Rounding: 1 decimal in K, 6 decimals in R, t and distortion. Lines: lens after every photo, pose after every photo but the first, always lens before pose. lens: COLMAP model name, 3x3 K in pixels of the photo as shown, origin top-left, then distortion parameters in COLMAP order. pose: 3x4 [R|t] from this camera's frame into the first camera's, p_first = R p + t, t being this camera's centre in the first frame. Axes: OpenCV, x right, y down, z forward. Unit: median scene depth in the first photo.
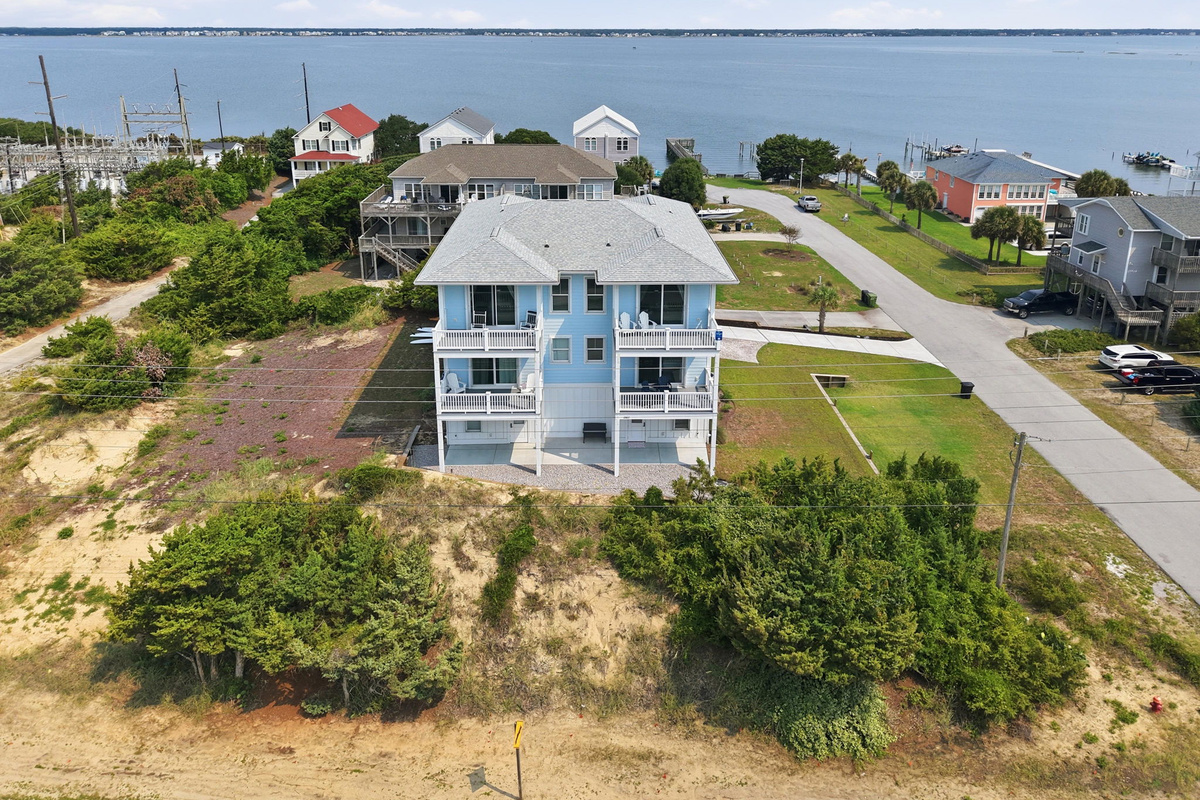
lens RADIAL K [[830.1, 0, 592.7], [0, 830.1, 273.0], [0, 0, 1]] dist [0.008695, -0.006929]
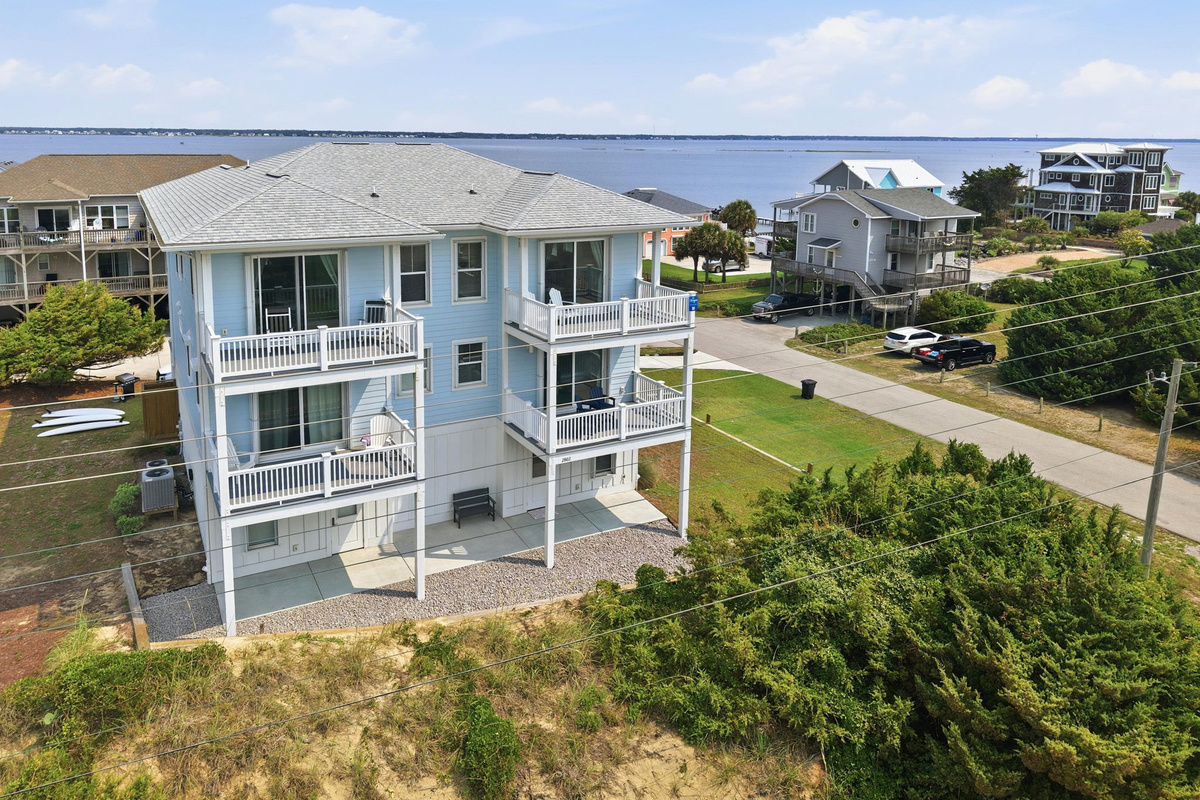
lens RADIAL K [[840.8, 0, 547.6], [0, 840.8, 271.2], [0, 0, 1]] dist [-0.000431, 0.001829]
pose [[0.895219, -0.065043, 0.440854, -0.210694], [0.117938, 0.988597, -0.093634, 0.091444], [-0.429736, 0.135817, 0.892682, 0.431141]]
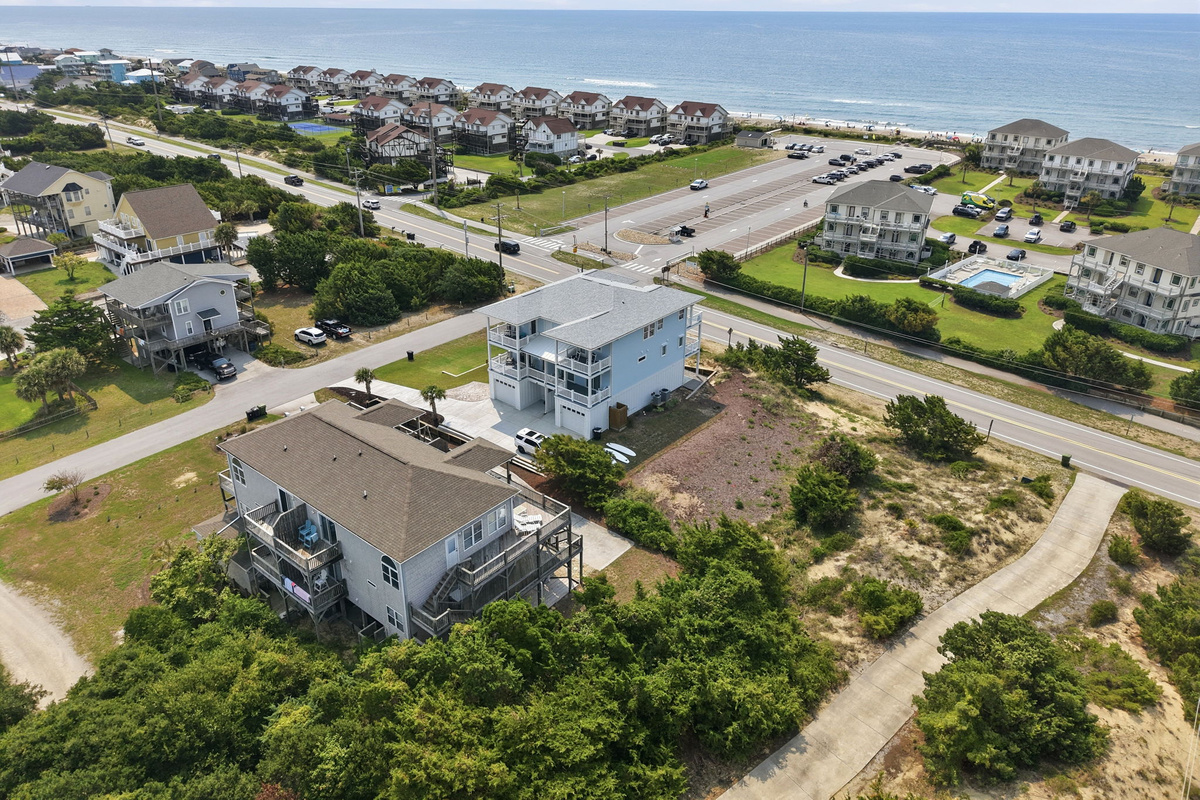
lens RADIAL K [[795.3, 0, 599.5], [0, 795.3, 357.5], [0, 0, 1]] dist [0.059716, -0.082063]
pose [[-0.761606, -0.265733, 0.591052, -1.193806], [0.174484, 0.794292, 0.581941, -1.056179], [-0.624109, 0.546339, -0.558571, 2.253786]]
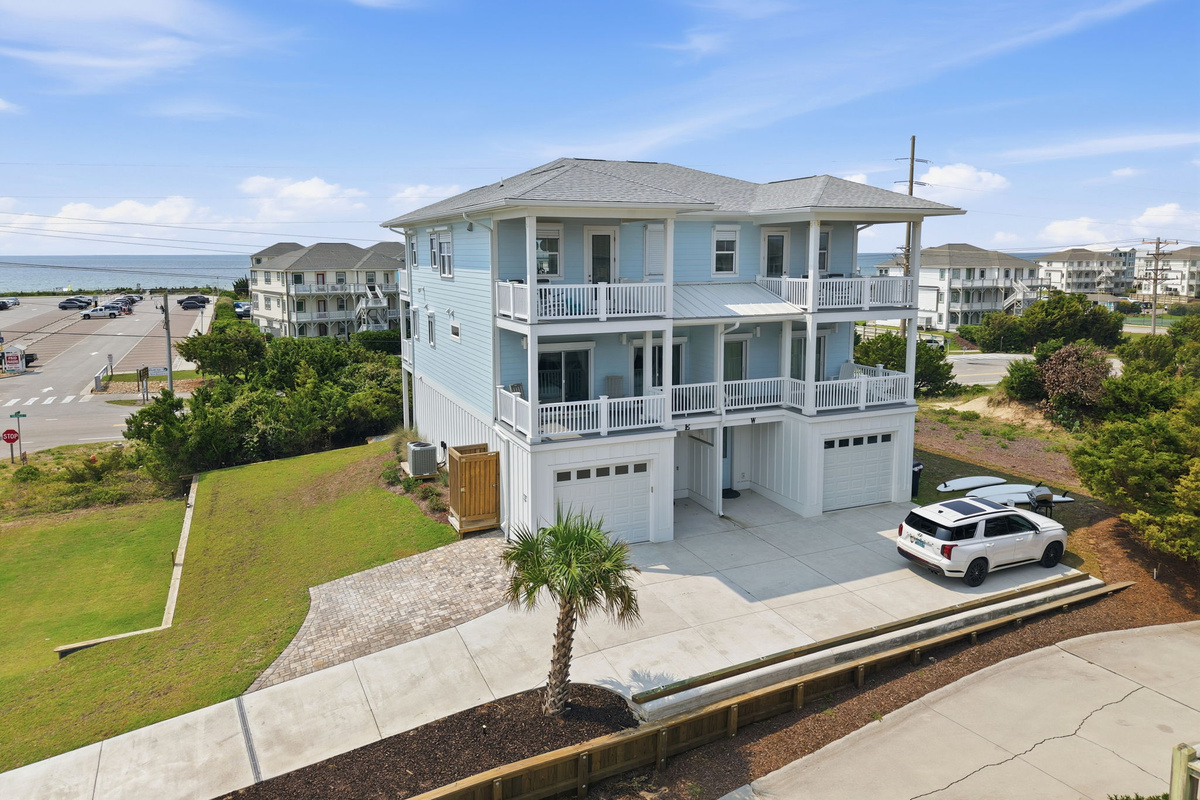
lens RADIAL K [[802.8, 0, 598.3], [0, 802.8, 354.2], [0, 0, 1]] dist [0.008751, -0.001081]
pose [[-0.918395, 0.051451, -0.392304, 0.291836], [-0.109512, 0.919720, 0.376992, -0.212901], [0.380207, 0.389190, -0.839032, 1.783411]]
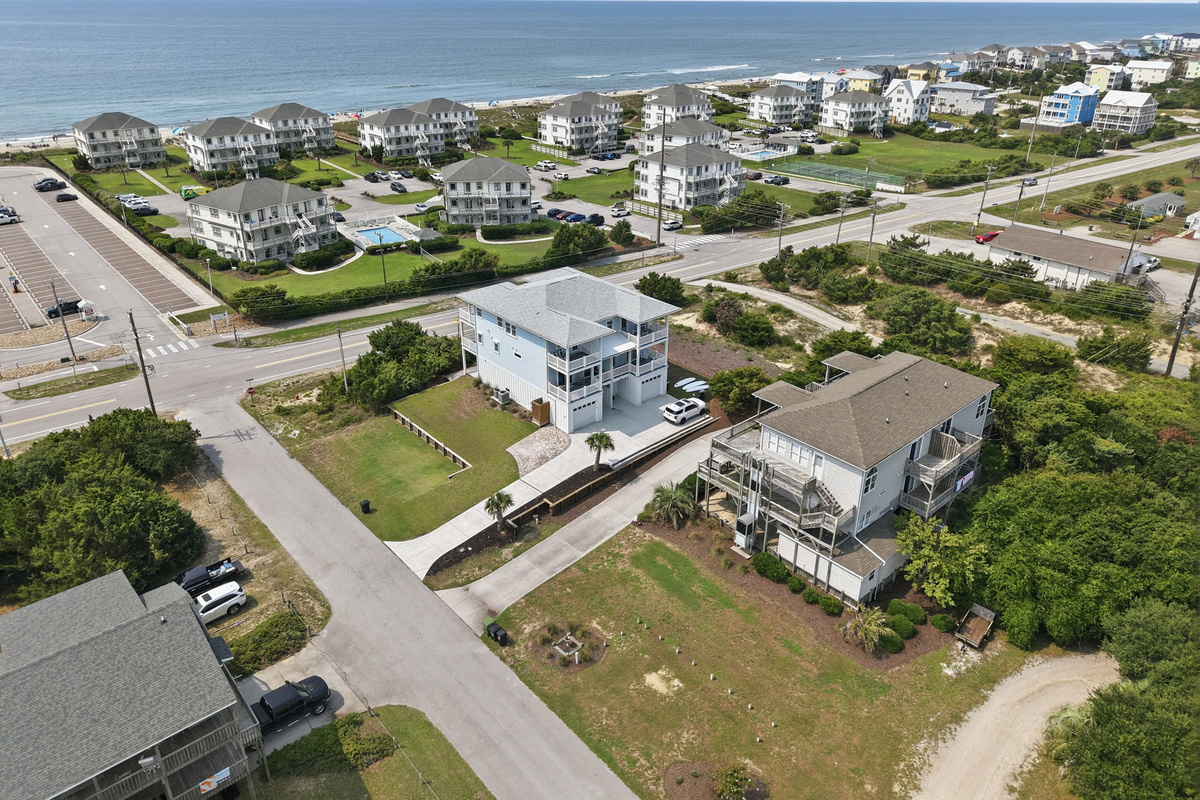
lens RADIAL K [[795.3, 0, 599.5], [0, 795.3, 357.5], [0, 0, 1]] dist [0.059716, -0.082063]
pose [[-0.759952, 0.262093, -0.594794, 1.116965], [-0.188299, 0.787080, 0.587408, -1.110126], [0.622106, 0.558401, -0.548791, 2.332257]]
